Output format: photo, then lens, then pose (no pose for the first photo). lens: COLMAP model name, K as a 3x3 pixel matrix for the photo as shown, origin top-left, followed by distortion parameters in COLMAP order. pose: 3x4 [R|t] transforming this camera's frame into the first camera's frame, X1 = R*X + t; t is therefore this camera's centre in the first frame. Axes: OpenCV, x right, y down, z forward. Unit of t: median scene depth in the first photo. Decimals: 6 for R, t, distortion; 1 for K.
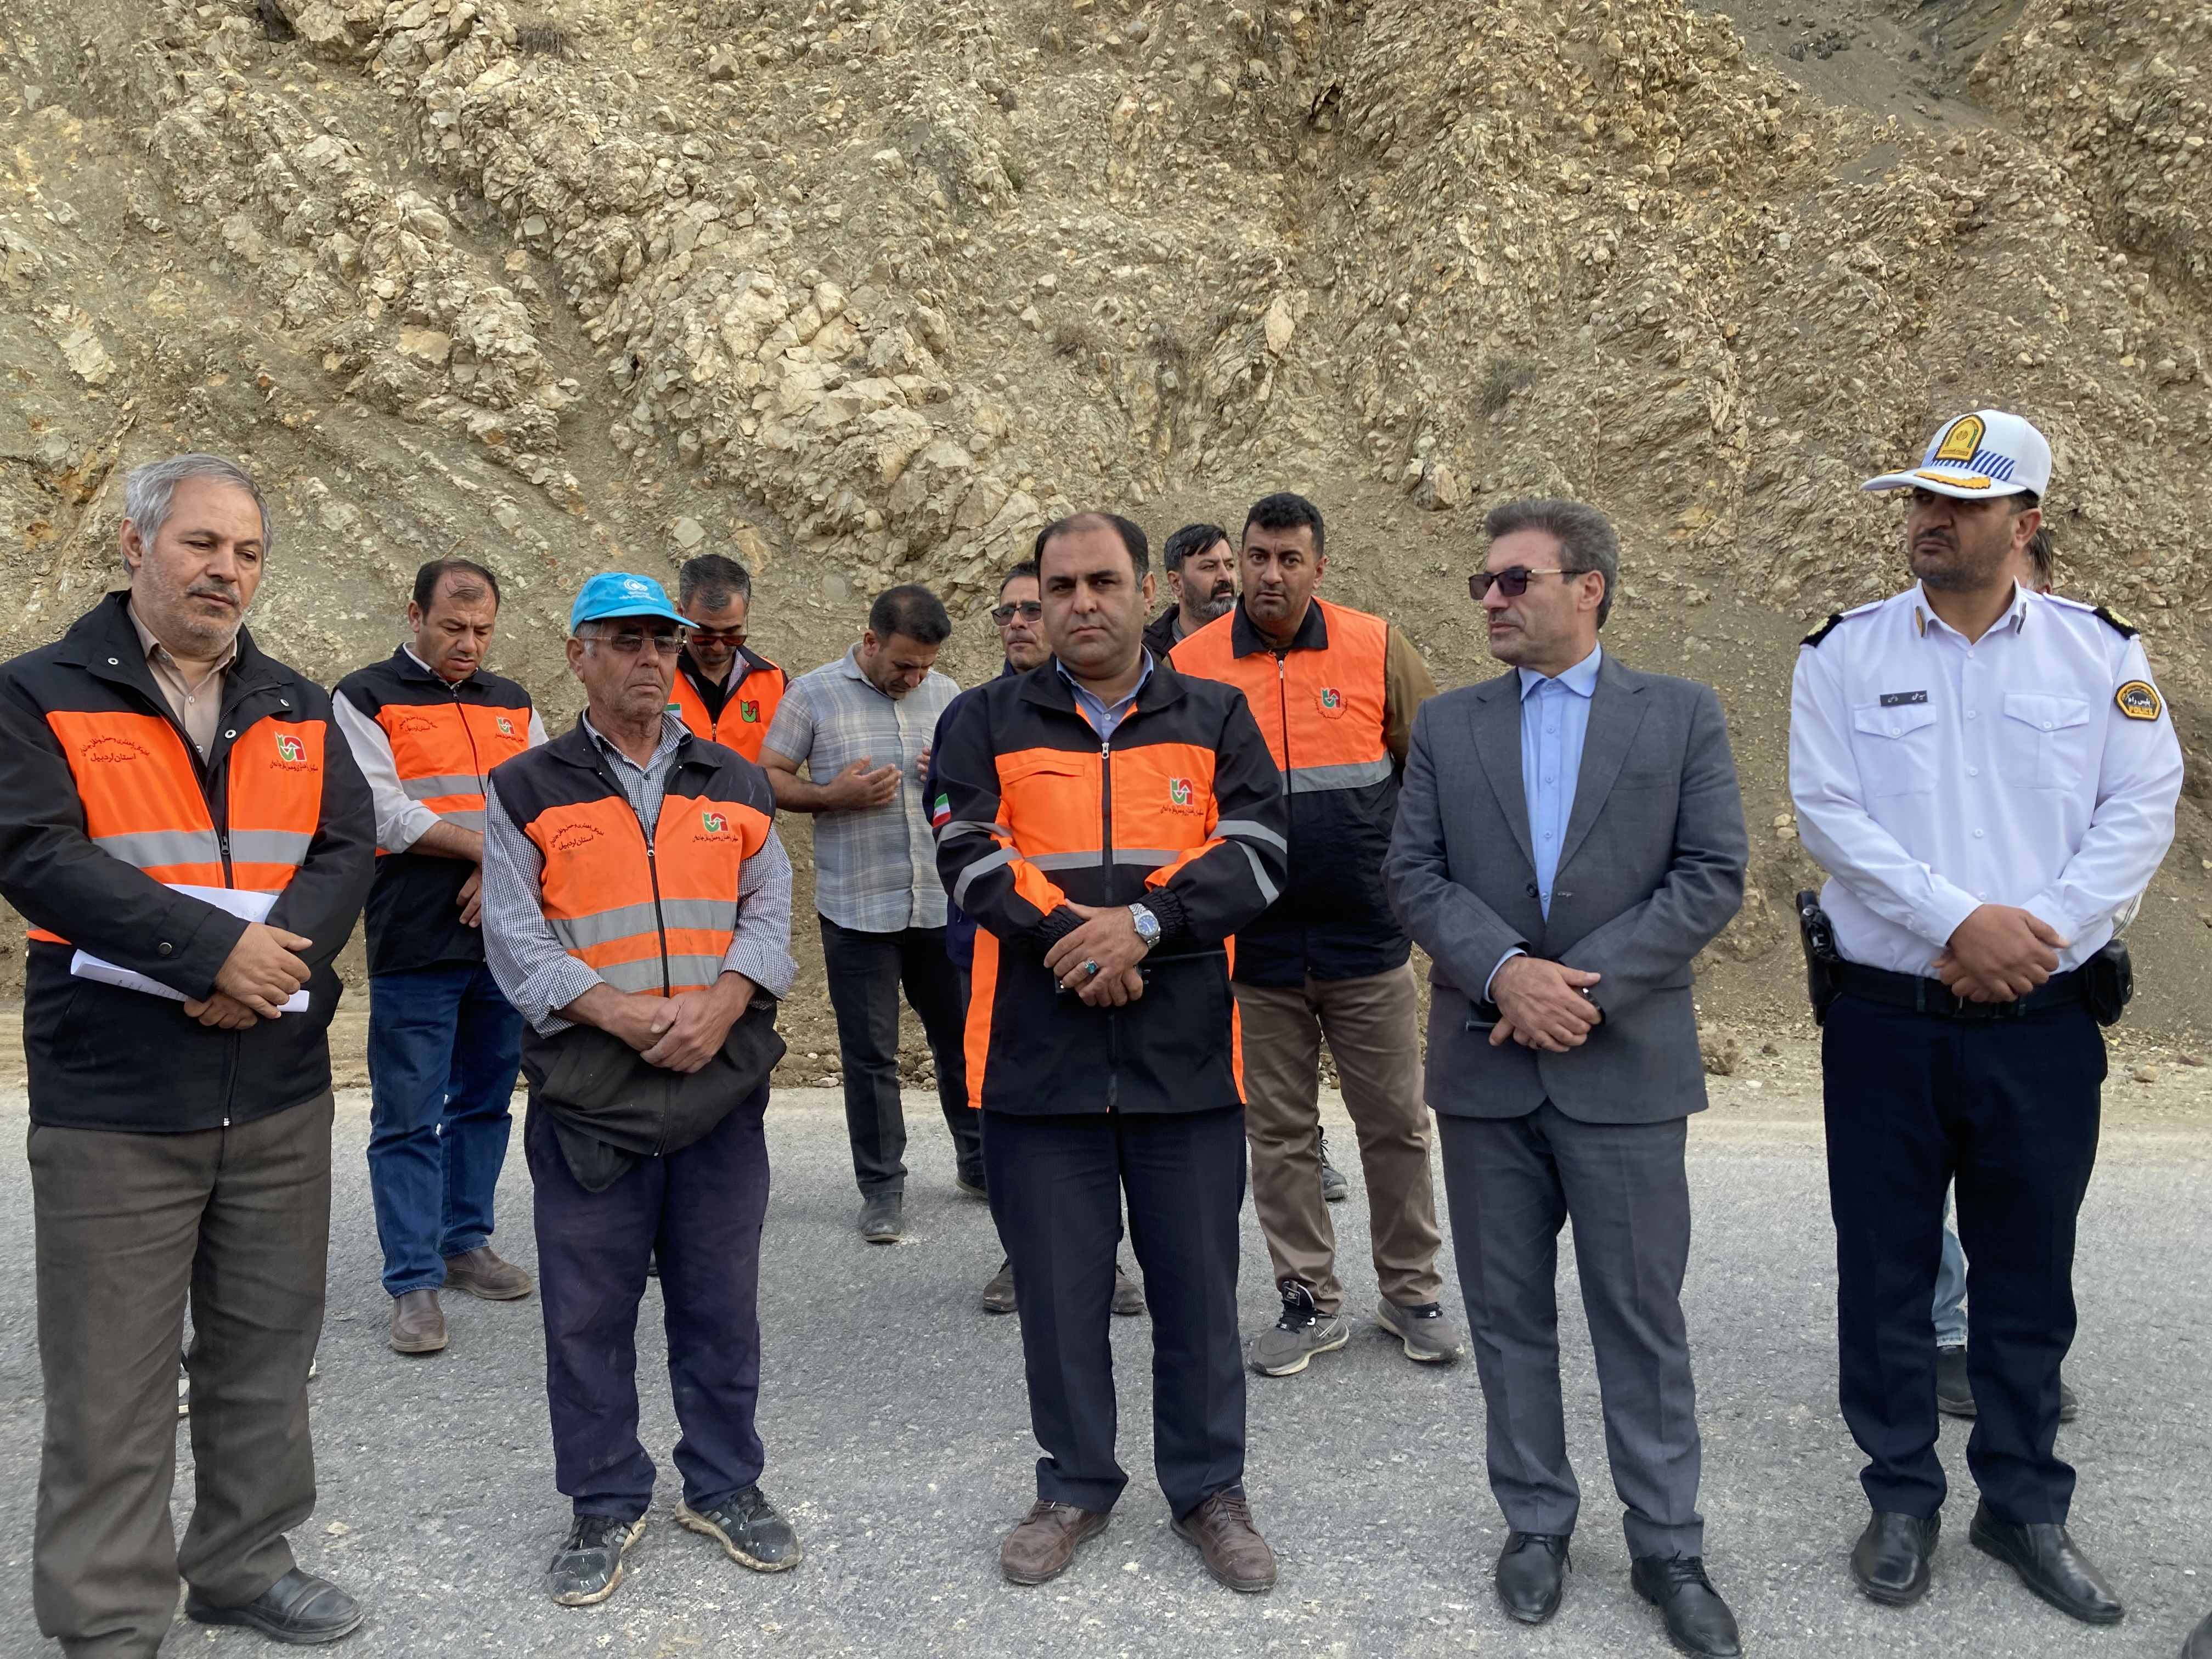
lens RADIAL K [[1814.3, 0, 1105.8], [0, 1814.3, 848.8], [0, 0, 1]] dist [0.022100, -0.015461]
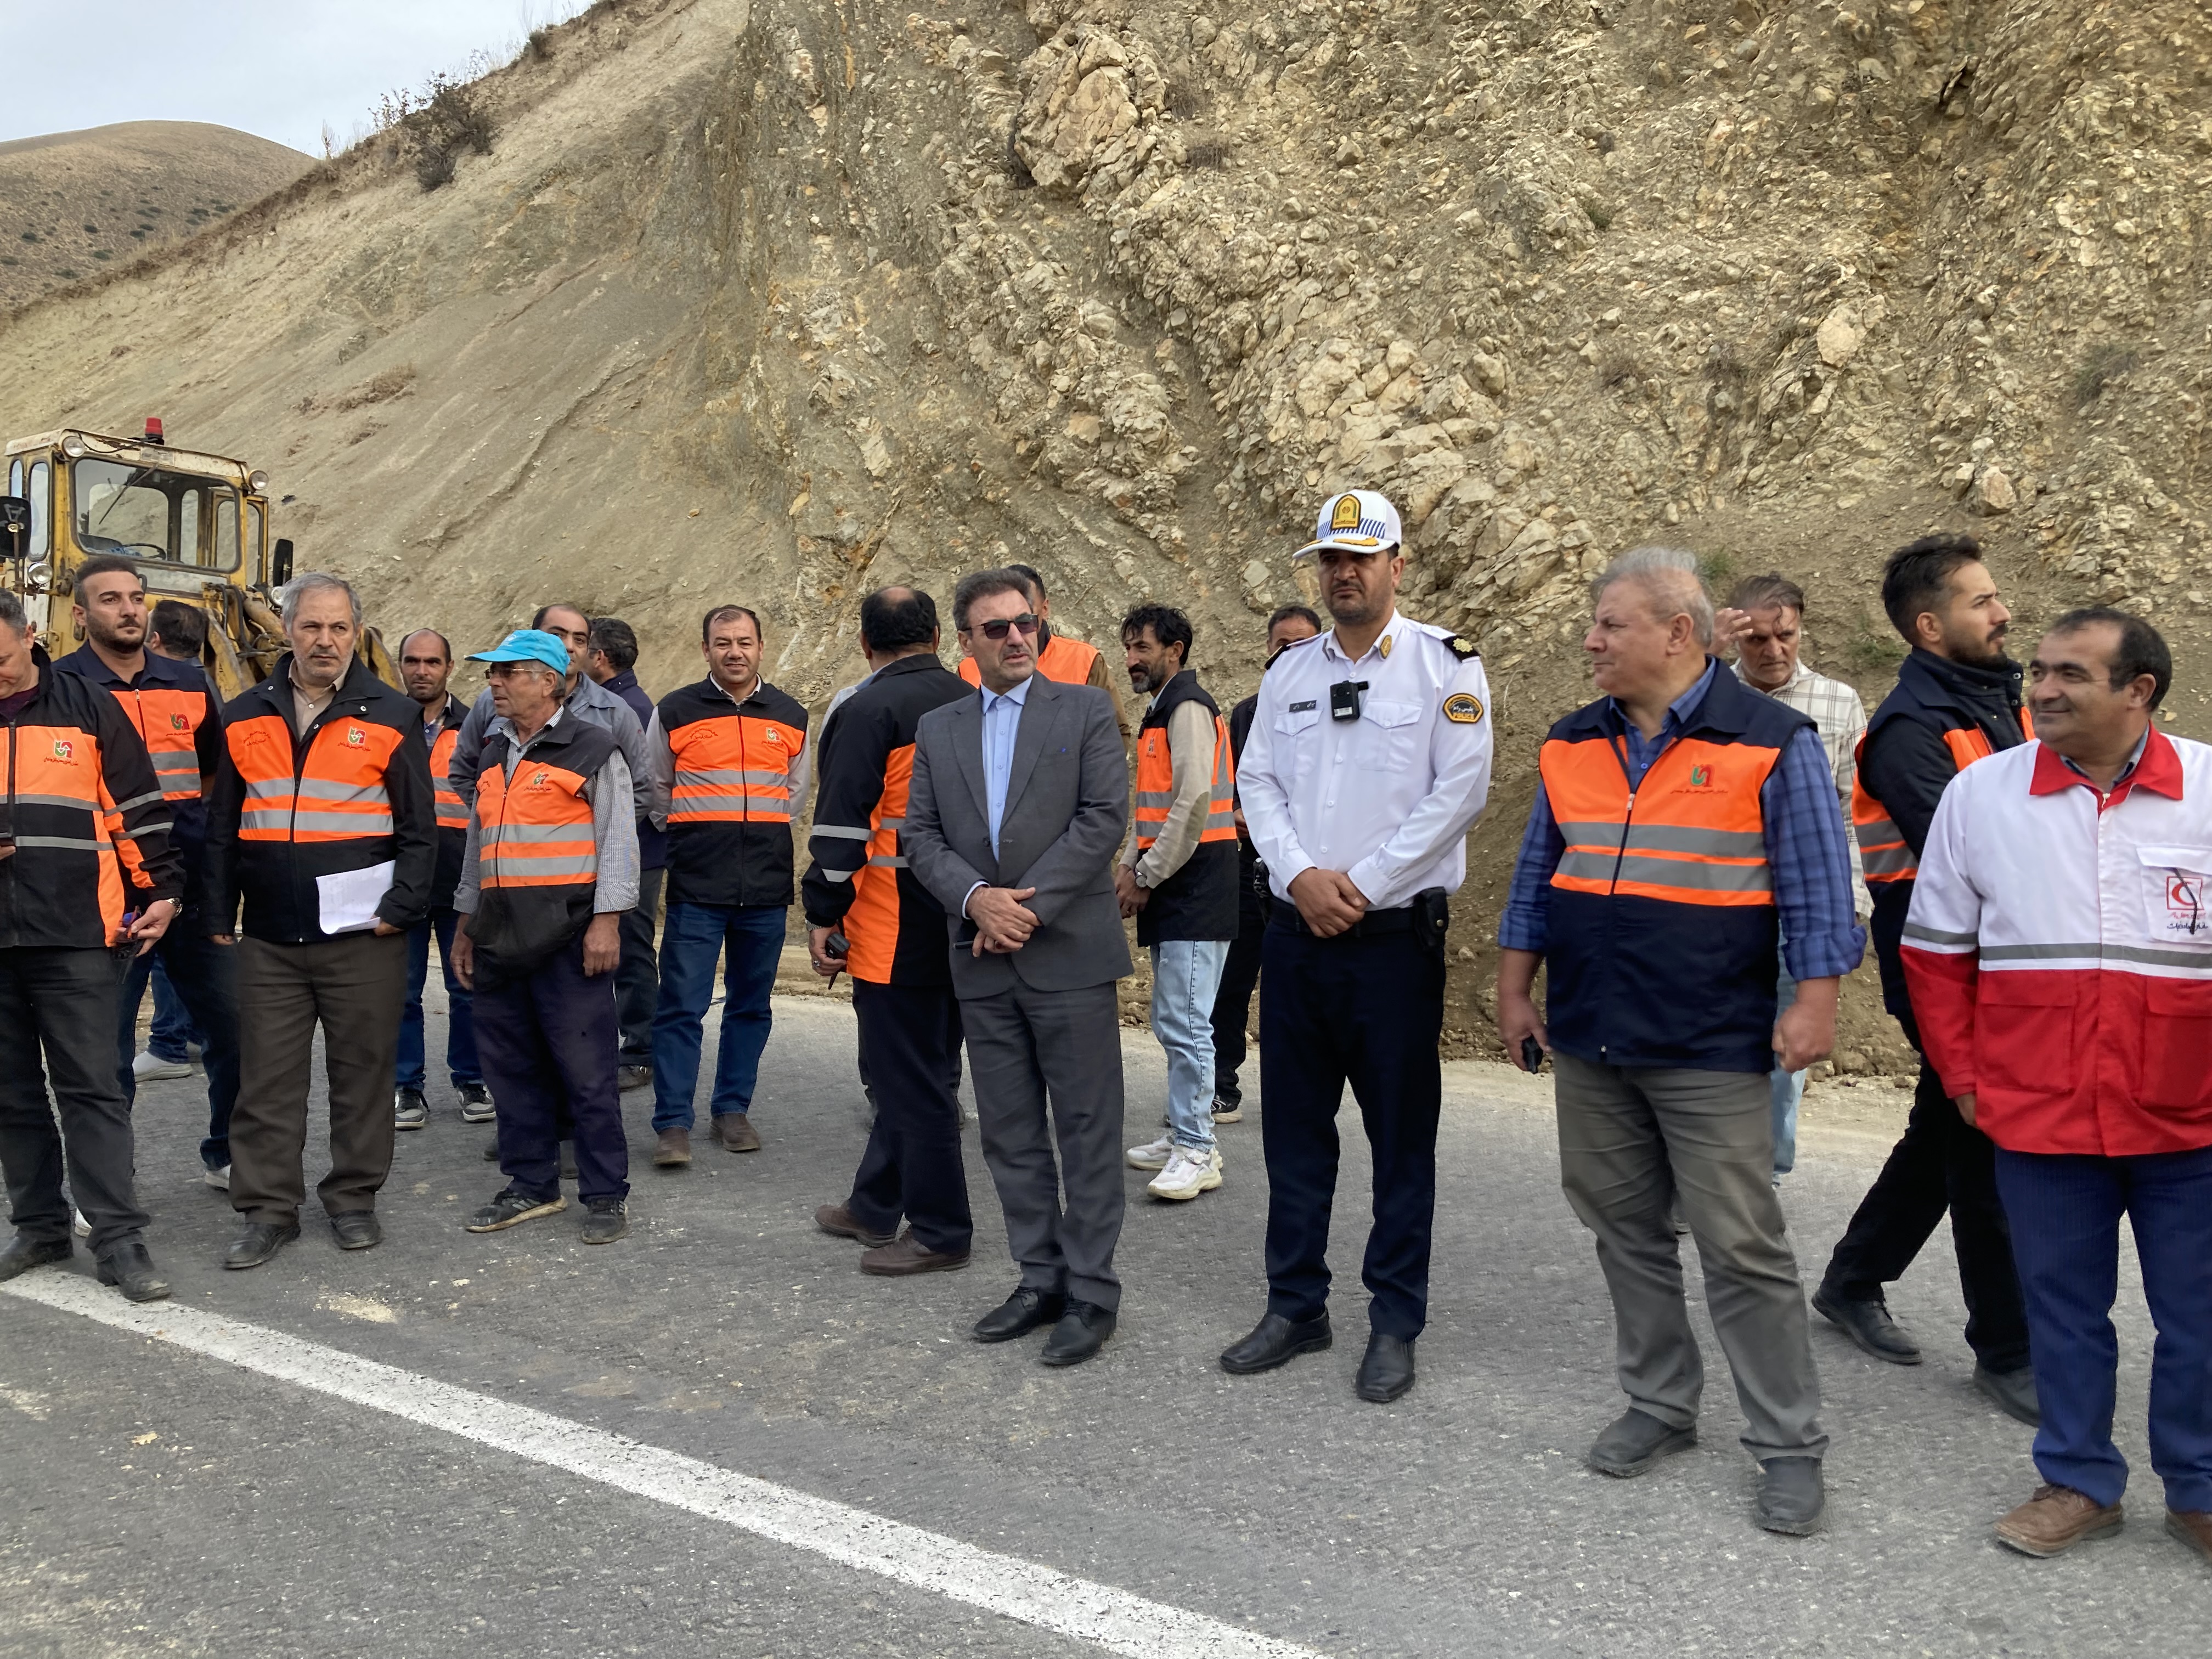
lens RADIAL K [[1814.3, 0, 1090.7], [0, 1814.3, 849.5], [0, 0, 1]] dist [0.022100, -0.015461]
pose [[0.863597, 0.037184, -0.502810, 0.248288], [-0.043267, 0.999063, -0.000429, 0.005646], [0.502323, 0.022125, 0.864397, -0.040570]]
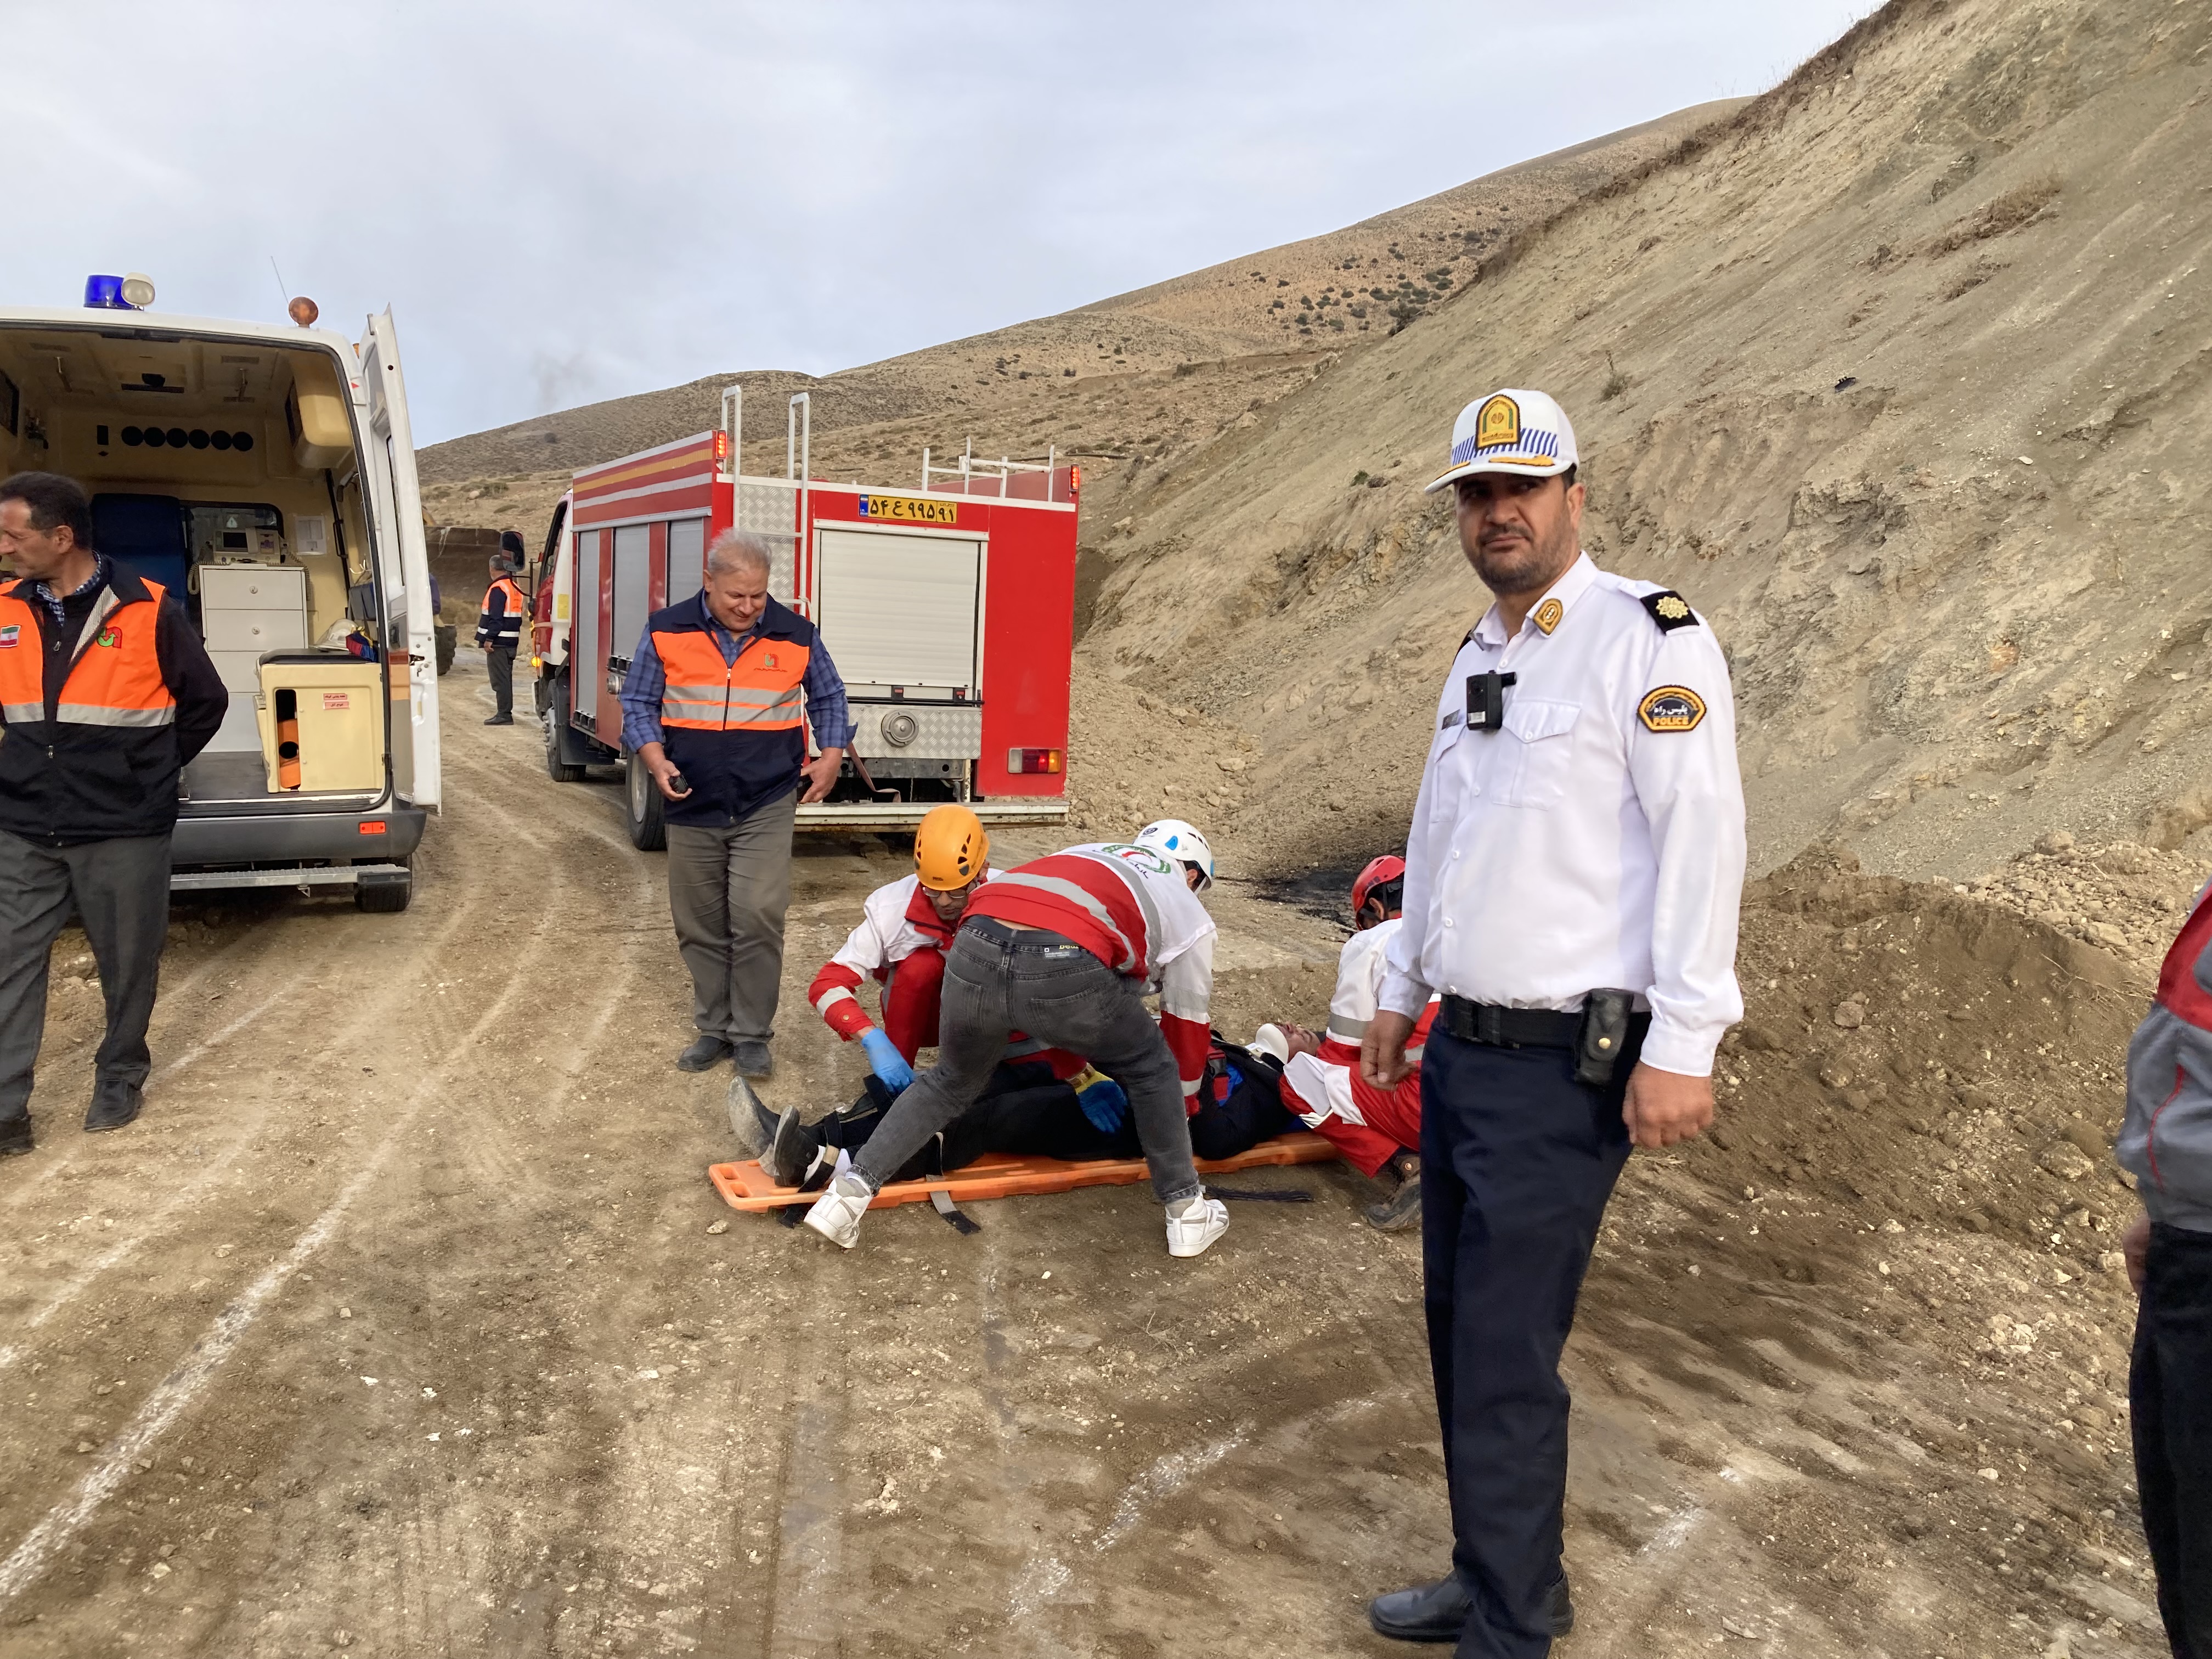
lens RADIAL K [[1814.3, 0, 1119.4], [0, 1814.3, 843.7], [0, 0, 1]] dist [0.022100, -0.015461]
pose [[0.283730, 0.122943, -0.950990, -0.290906], [-0.133449, 0.987158, 0.087804, -0.047019], [0.949573, 0.101996, 0.296494, 0.315490]]
